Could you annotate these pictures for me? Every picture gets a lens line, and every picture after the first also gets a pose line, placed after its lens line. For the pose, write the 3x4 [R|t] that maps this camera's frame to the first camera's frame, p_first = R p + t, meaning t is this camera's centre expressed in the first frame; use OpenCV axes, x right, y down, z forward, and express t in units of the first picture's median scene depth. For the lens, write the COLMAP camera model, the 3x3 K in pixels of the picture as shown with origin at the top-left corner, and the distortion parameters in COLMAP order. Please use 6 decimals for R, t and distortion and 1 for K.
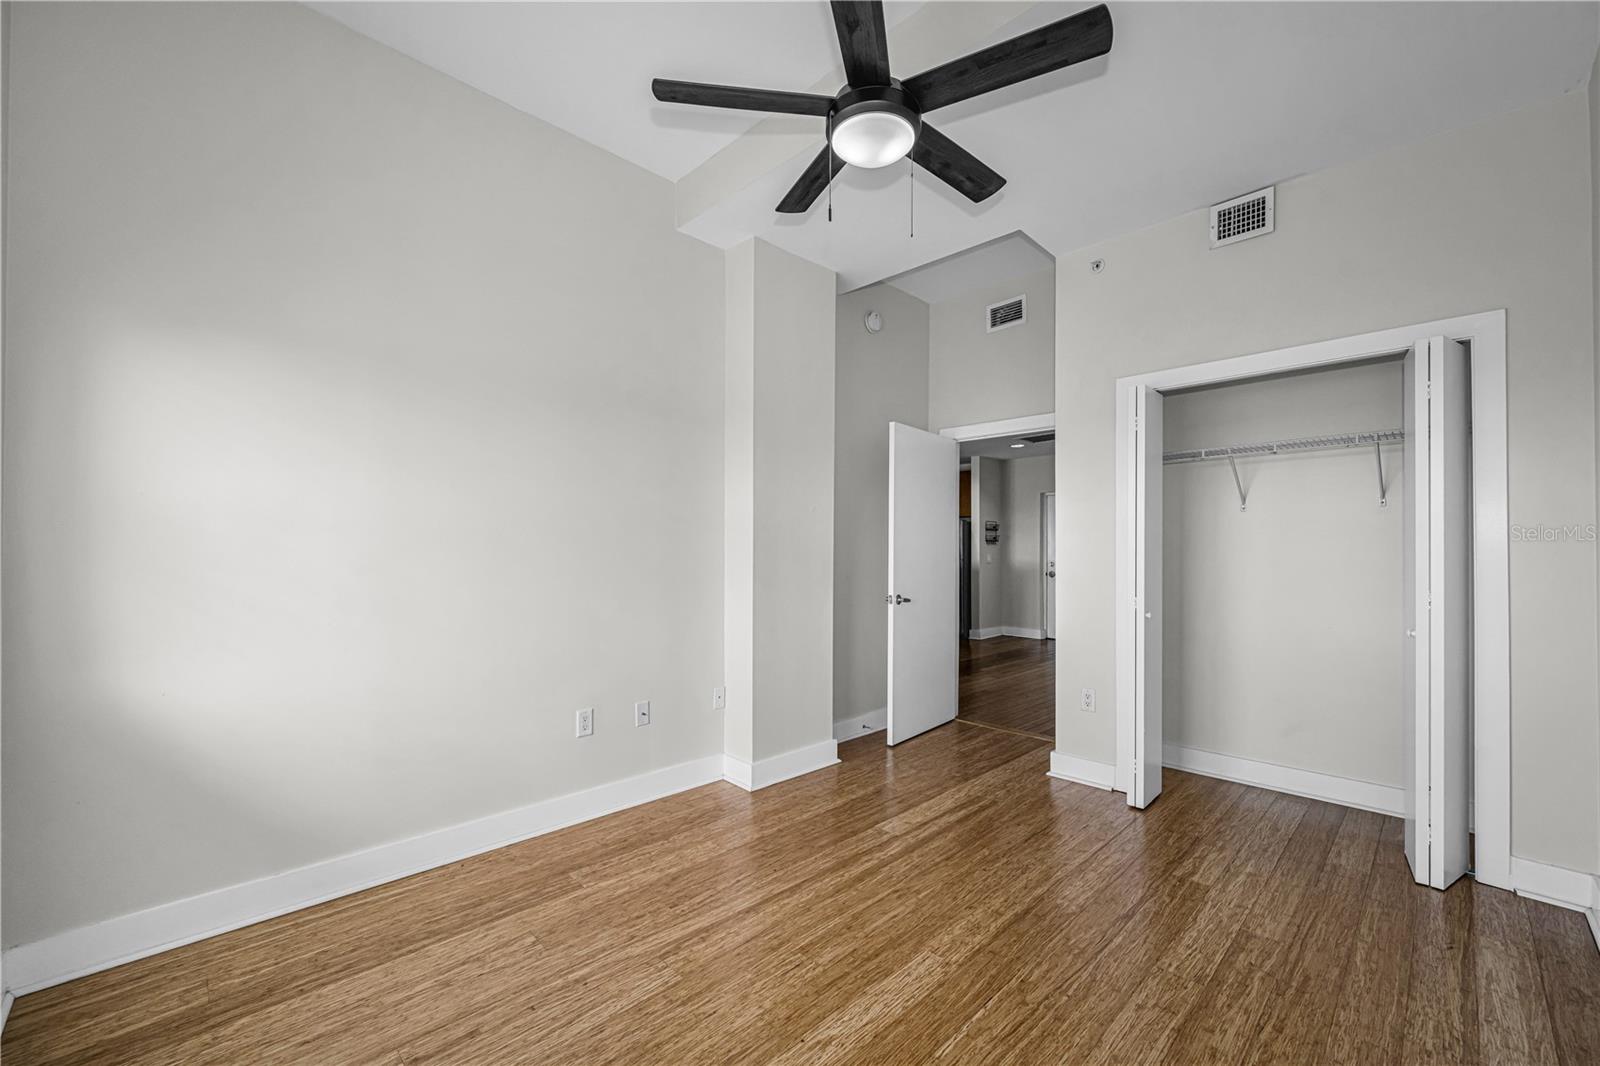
lens RADIAL K [[631.9, 0, 804.5], [0, 631.9, 544.1], [0, 0, 1]] dist [-0.000001, -0.000204]
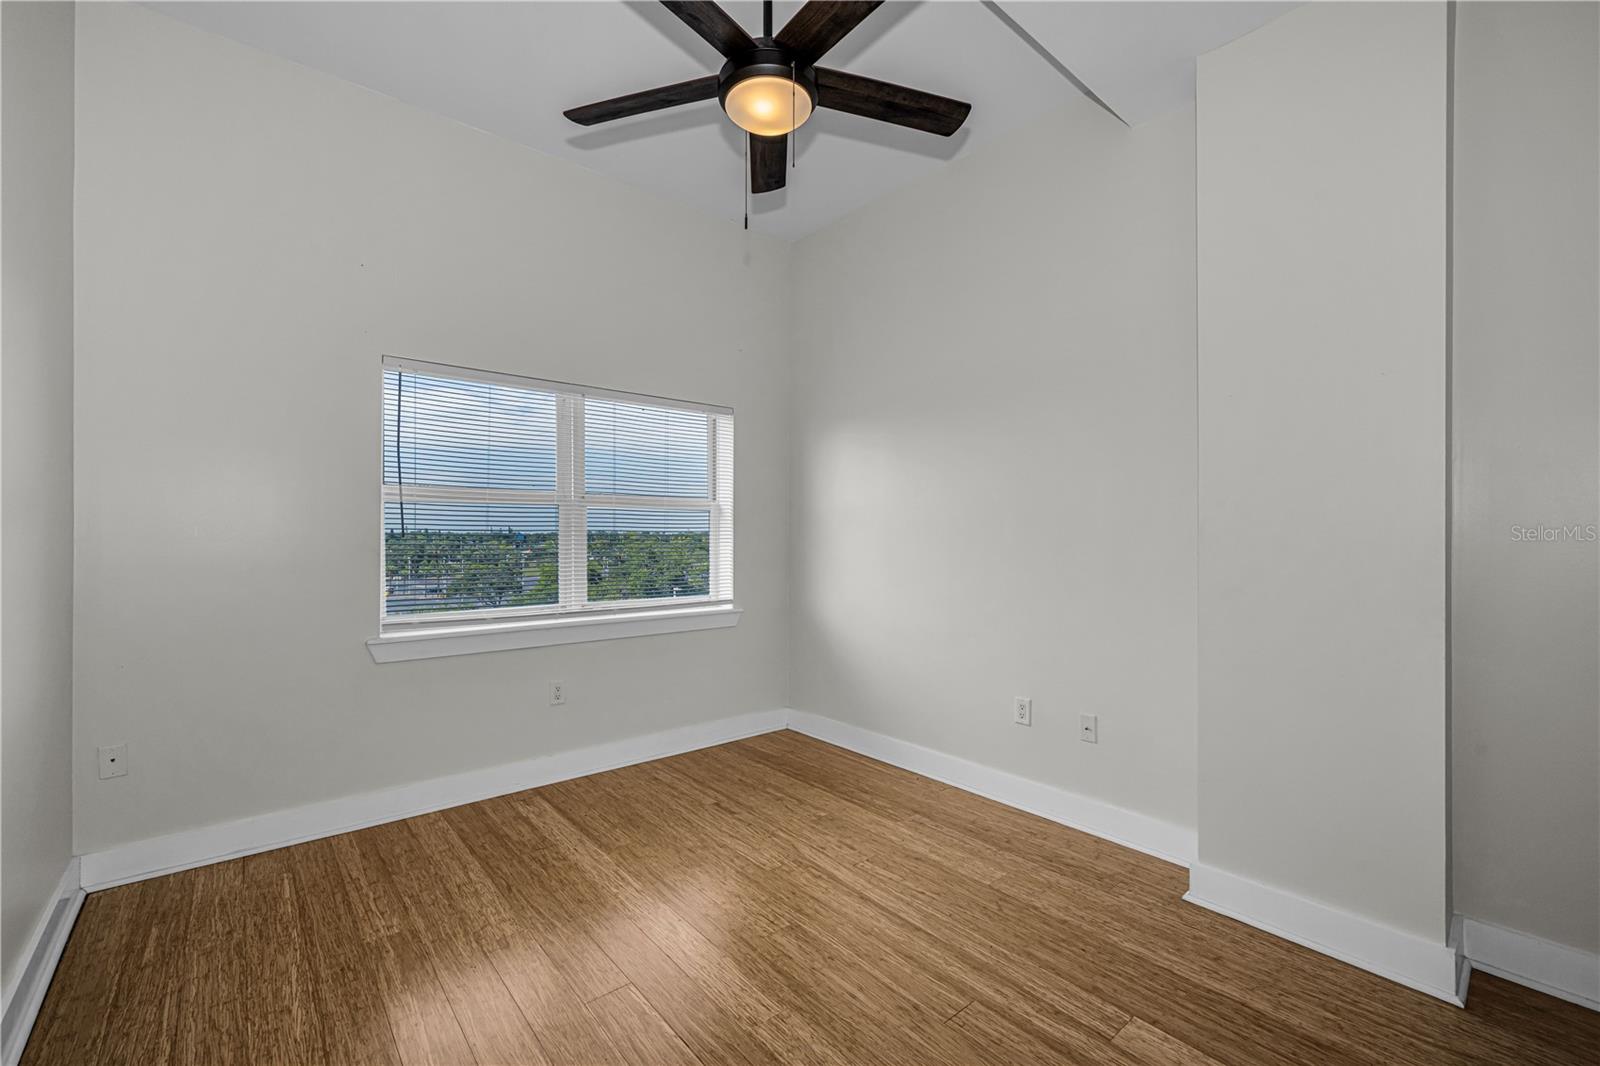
lens RADIAL K [[653.5, 0, 800.0], [0, 653.5, 533.0], [0, 0, 1]] dist [-0.000107, -0.000185]
pose [[-0.056170, -0.008874, -0.998382, 0.841231], [0.008099, 0.999924, -0.009343, 0.011312], [0.998388, -0.008611, -0.056094, 0.850535]]
